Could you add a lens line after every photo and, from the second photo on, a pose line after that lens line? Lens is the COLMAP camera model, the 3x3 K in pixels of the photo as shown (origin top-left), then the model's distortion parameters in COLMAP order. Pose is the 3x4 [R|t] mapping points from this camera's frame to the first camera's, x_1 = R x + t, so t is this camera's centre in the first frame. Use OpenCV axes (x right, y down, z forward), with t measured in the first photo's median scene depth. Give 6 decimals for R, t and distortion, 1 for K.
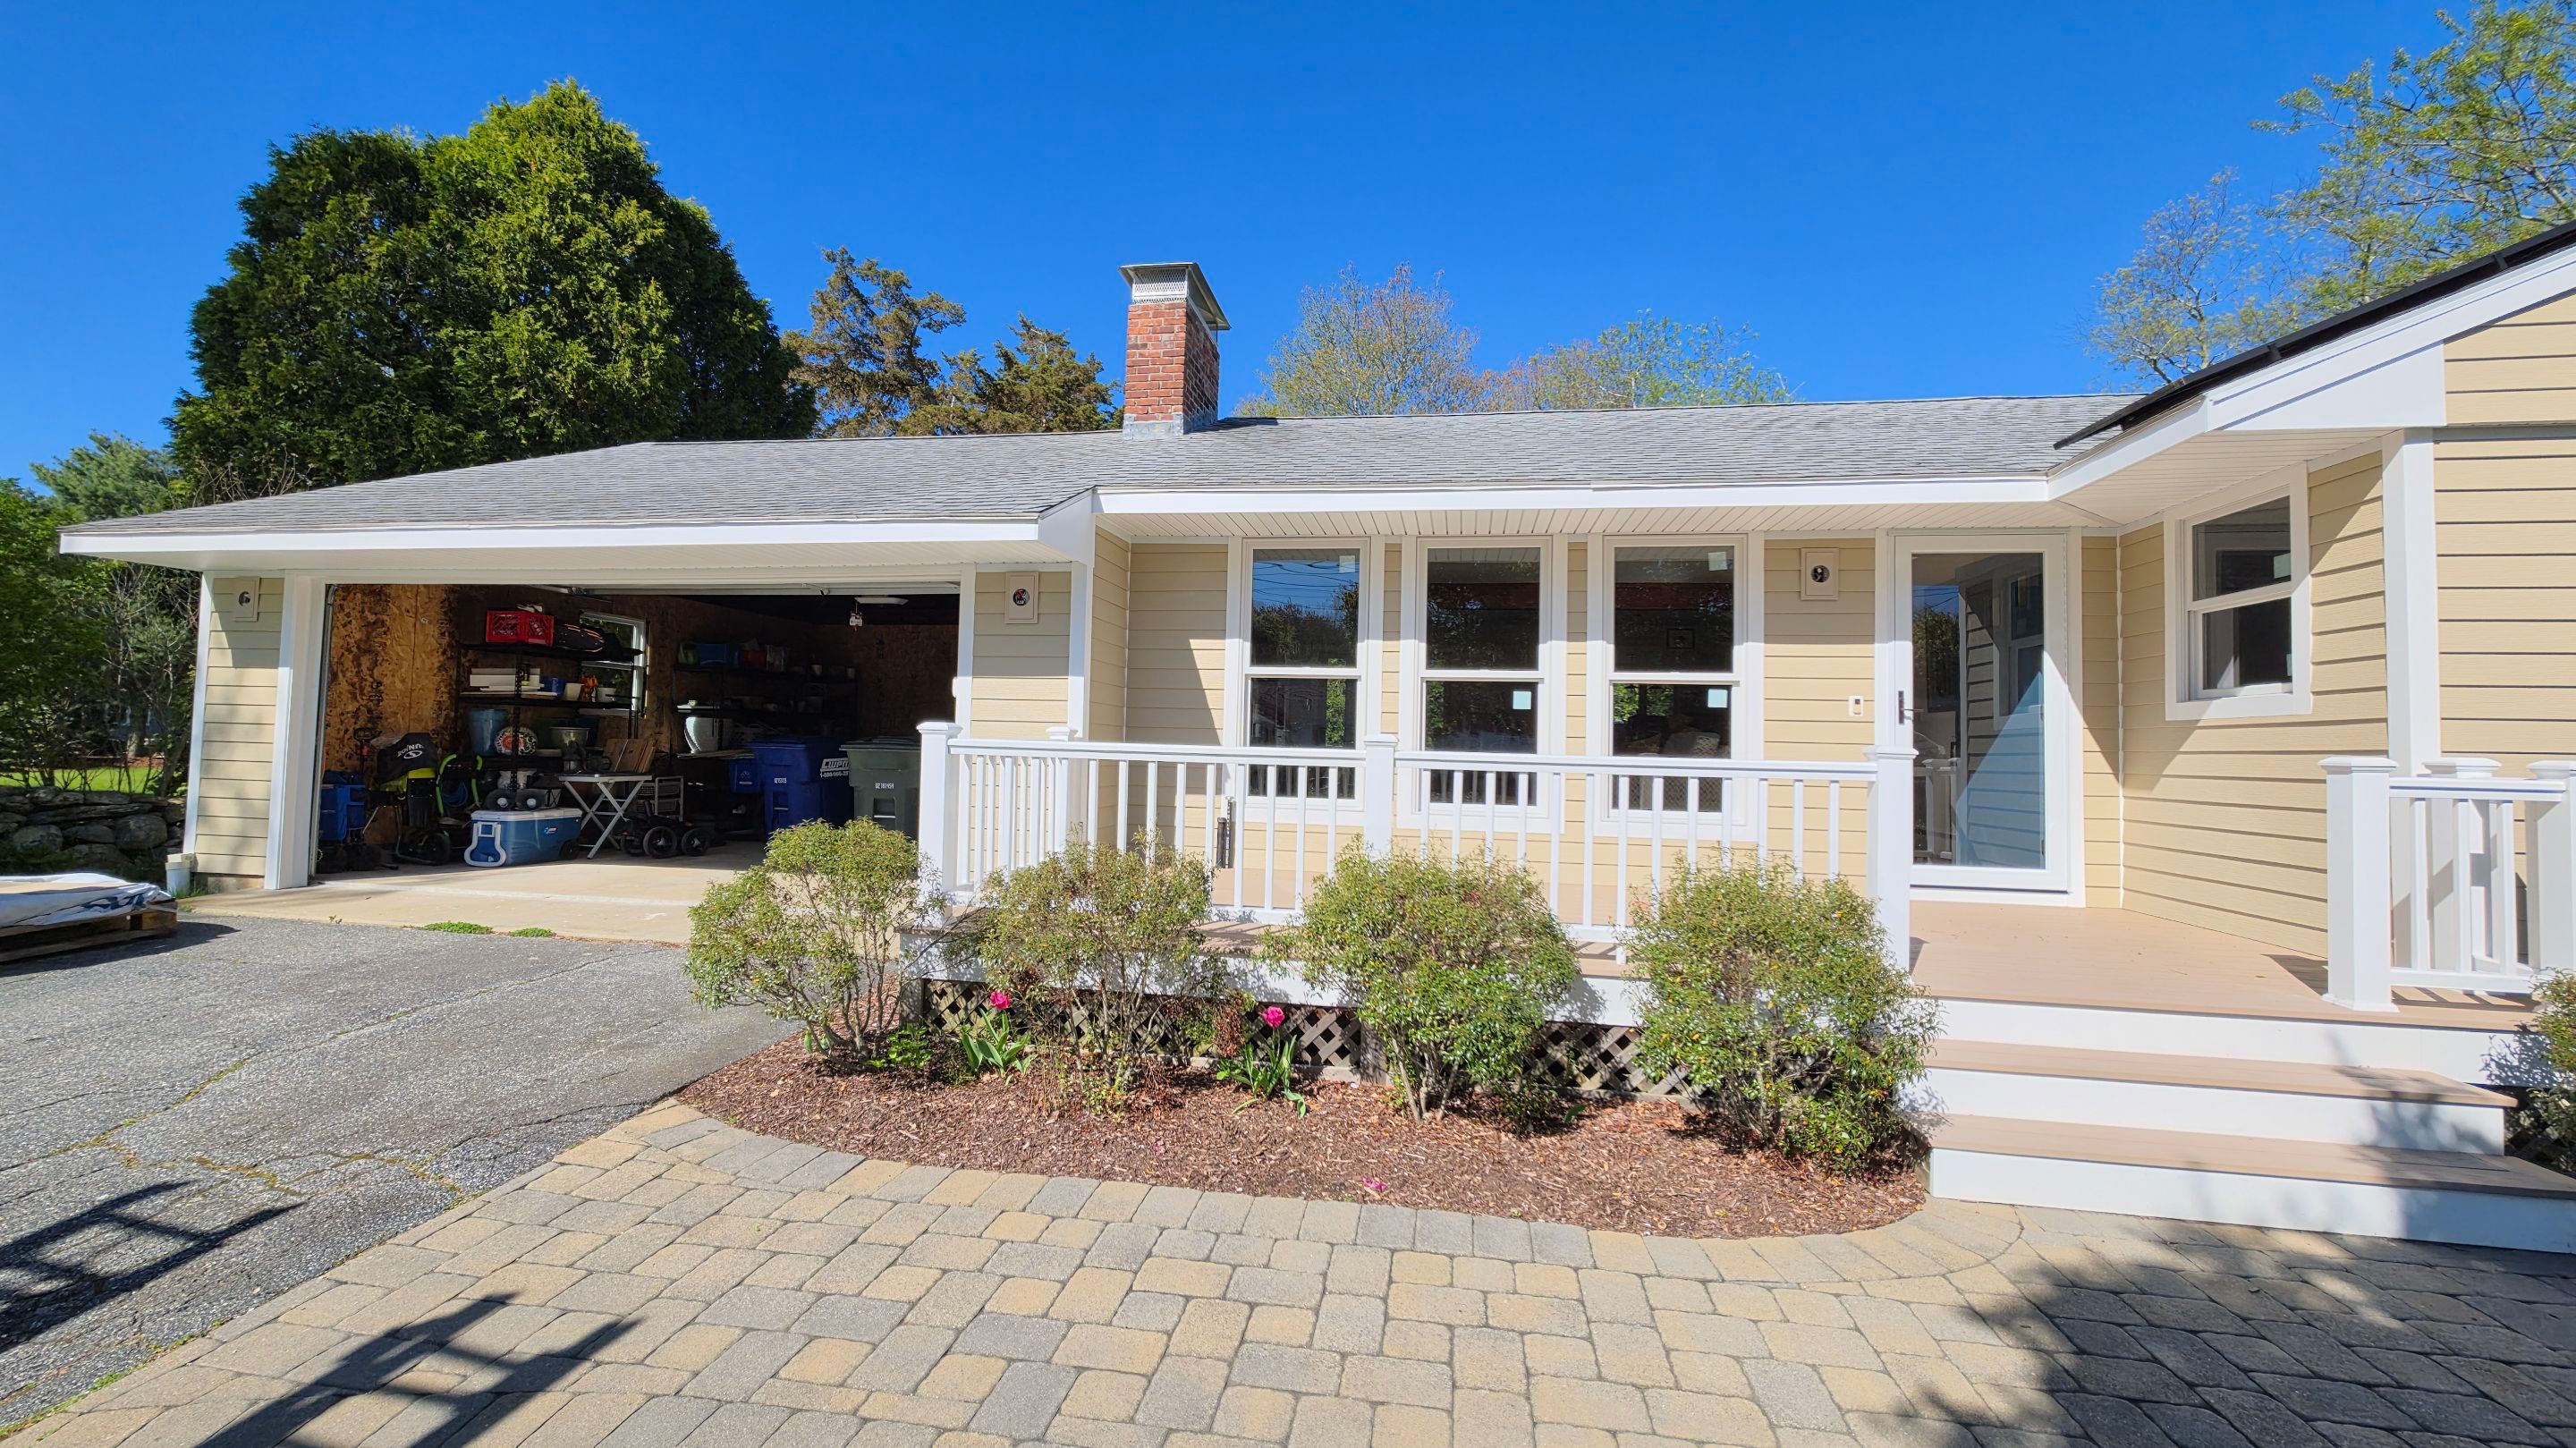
lens RADIAL K [[1031.0, 0, 1289.1], [0, 1031.0, 707.7], [0, 0, 1]] dist [-0.004051, 0.001782]
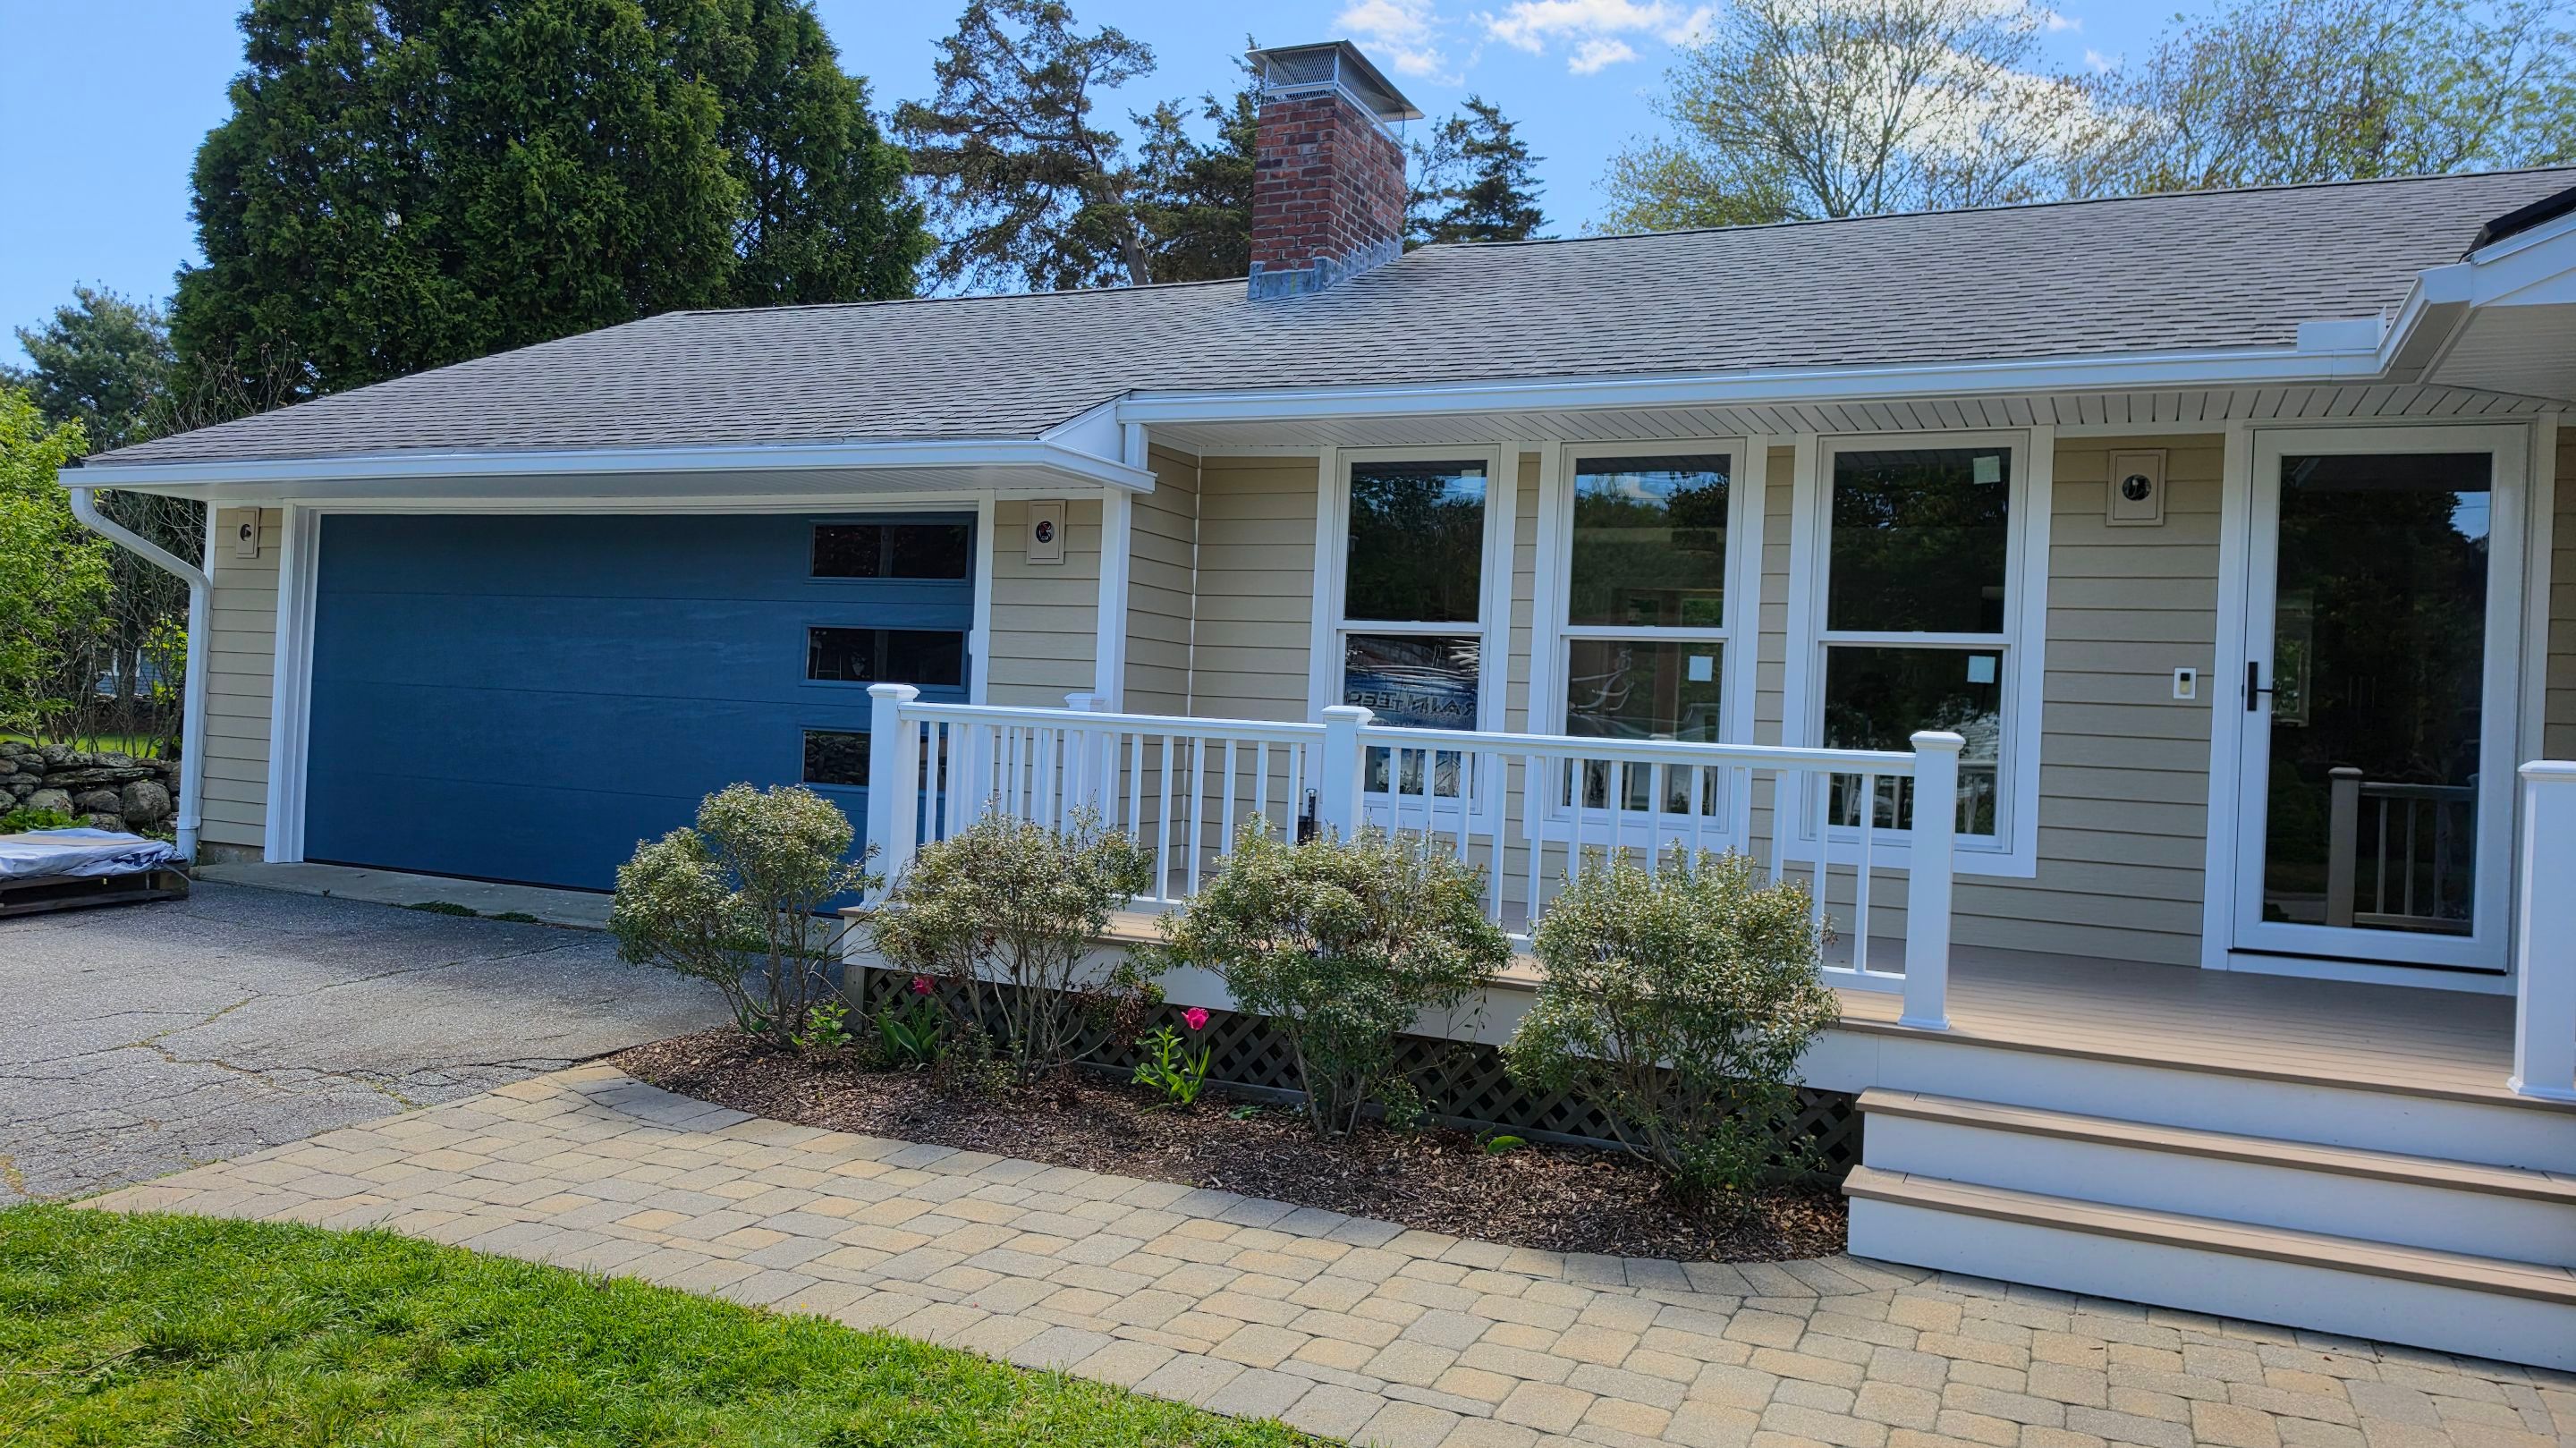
lens RADIAL K [[1789.2, 0, 1287.3], [0, 1789.2, 703.7], [0, 0, 1]] dist [0.035954, -0.042779]
pose [[0.964621, 0.018998, -0.262954, 0.249154], [-0.014006, 0.999685, 0.020844, -0.003902], [0.263267, -0.016424, 0.964583, -0.252172]]
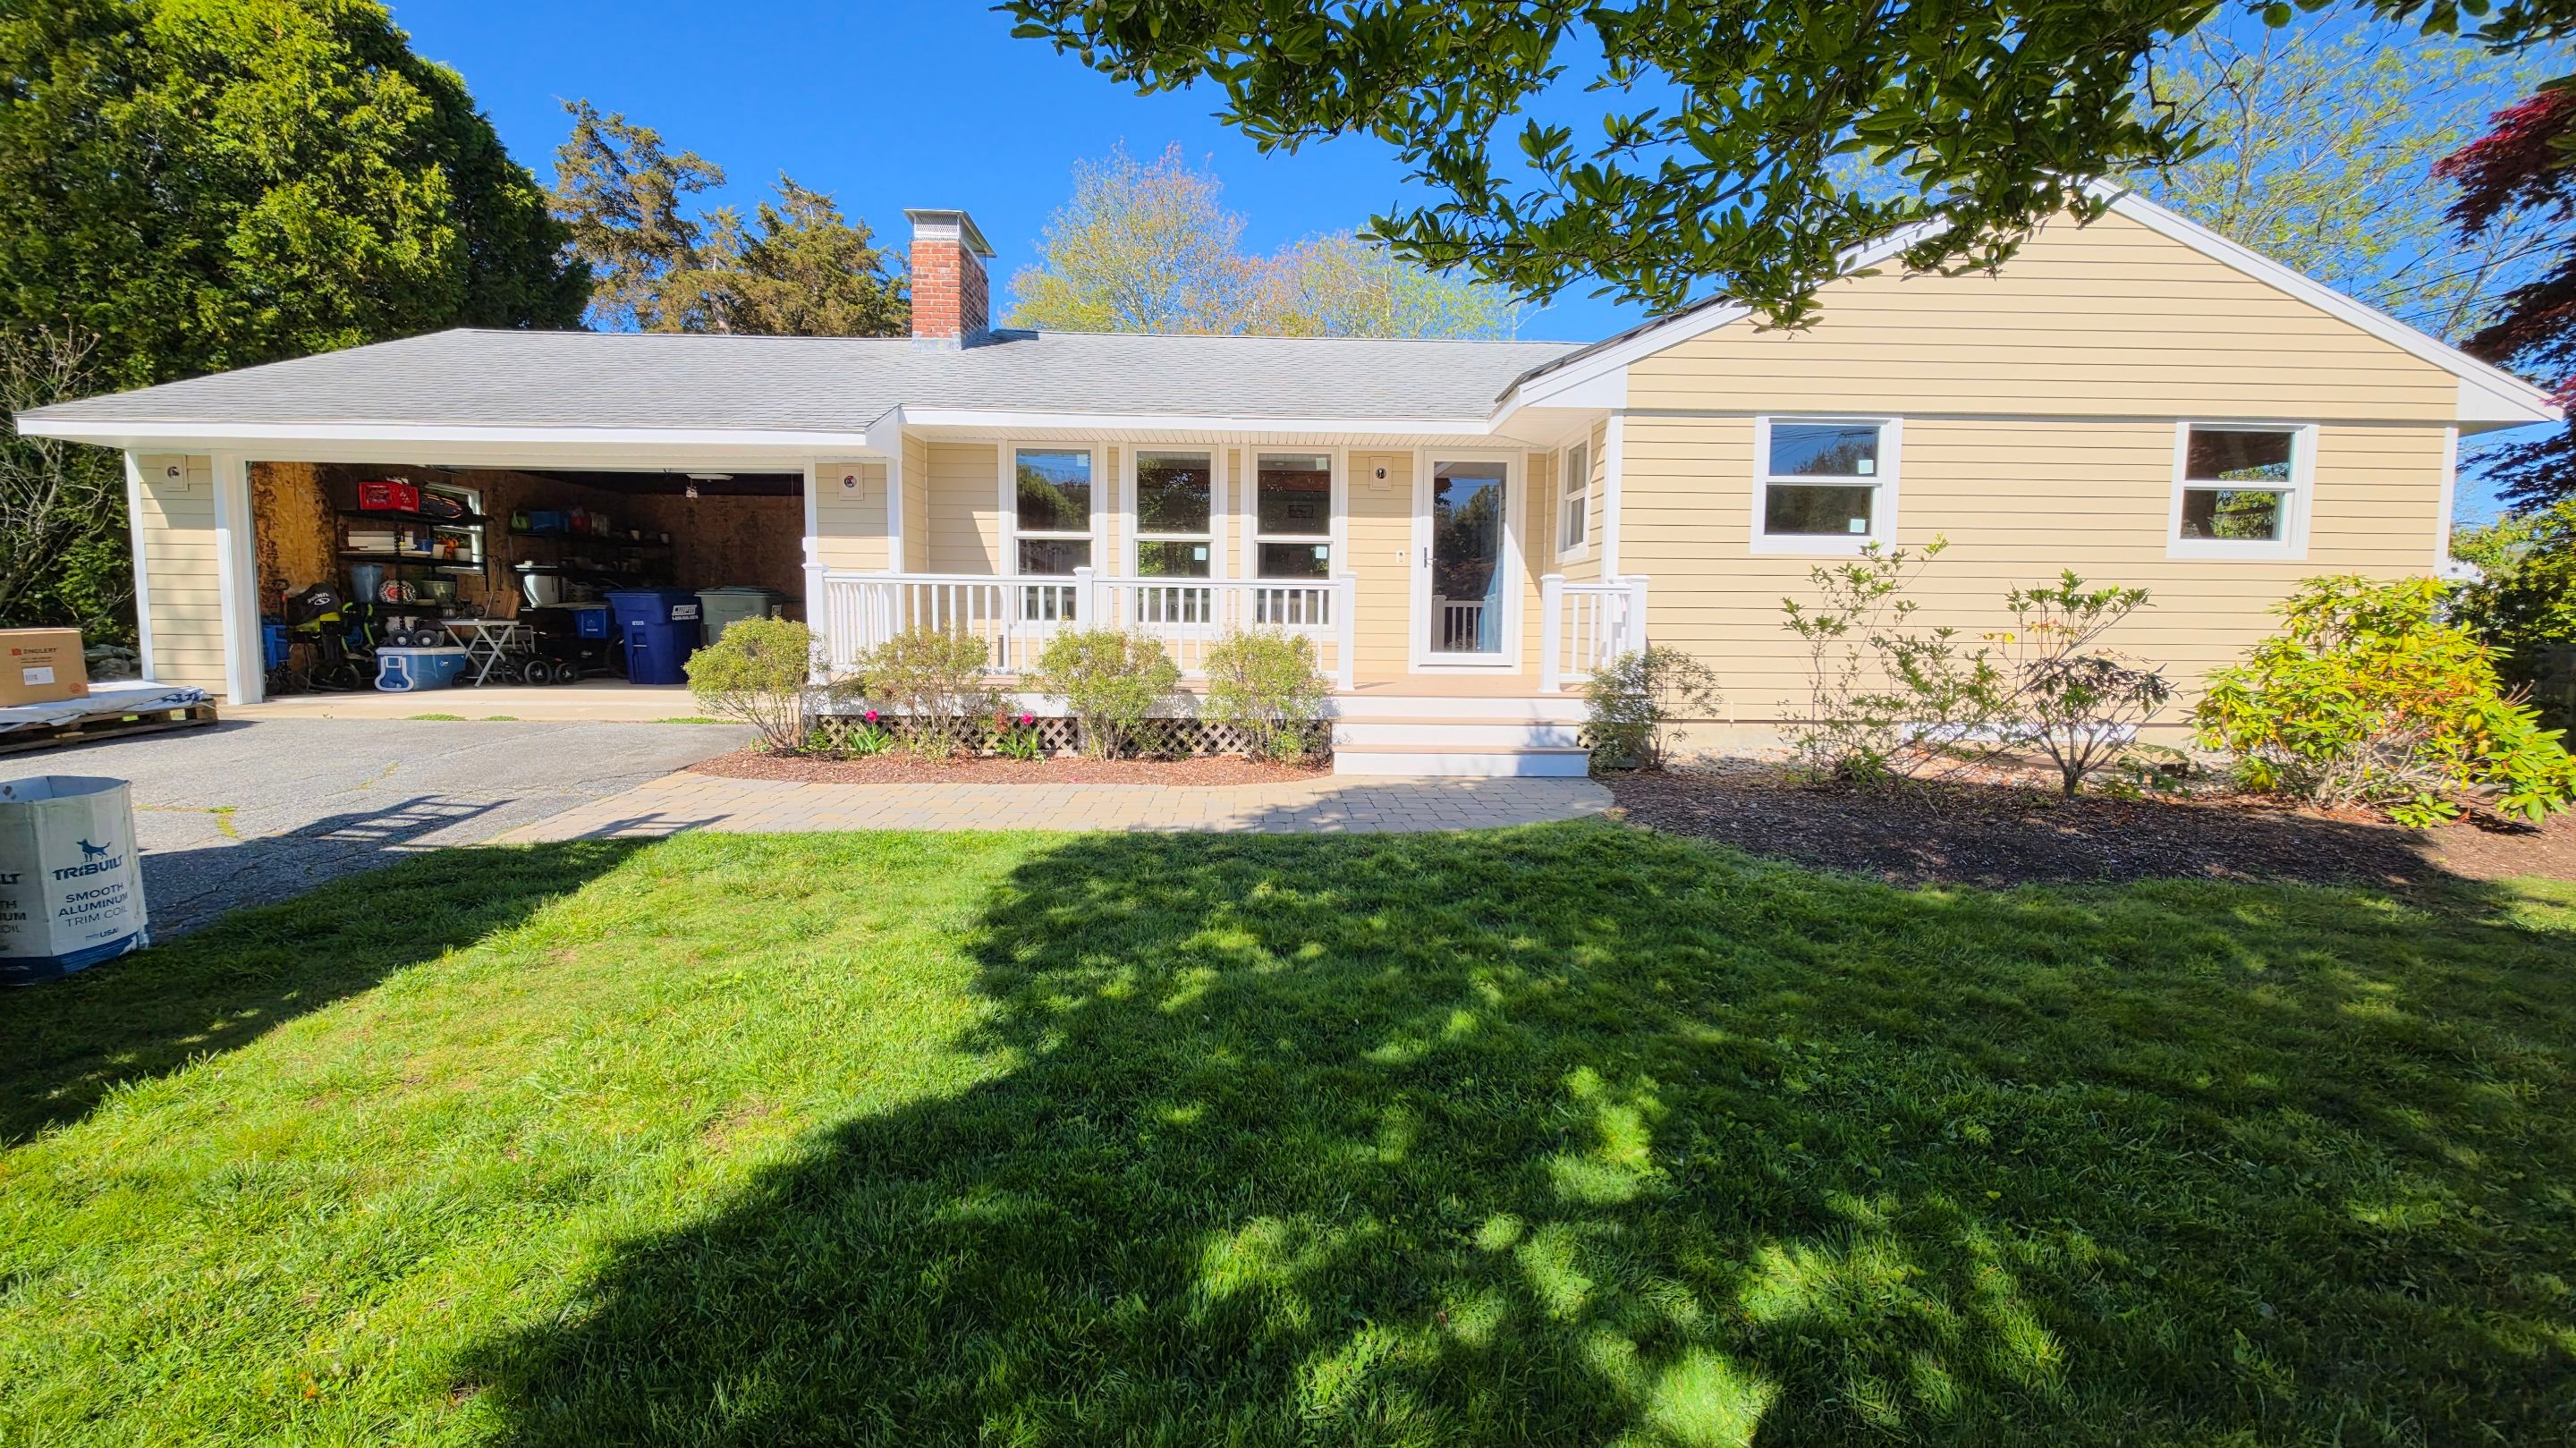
lens RADIAL K [[1031.0, 0, 1292.5], [0, 1031.0, 703.8], [0, 0, 1]] dist [-0.004051, 0.001782]
pose [[0.980483, -0.028629, 0.194509, 0.050948], [0.005204, 0.992774, 0.119890, 0.028128], [-0.196535, -0.116538, 0.973546, -0.490643]]
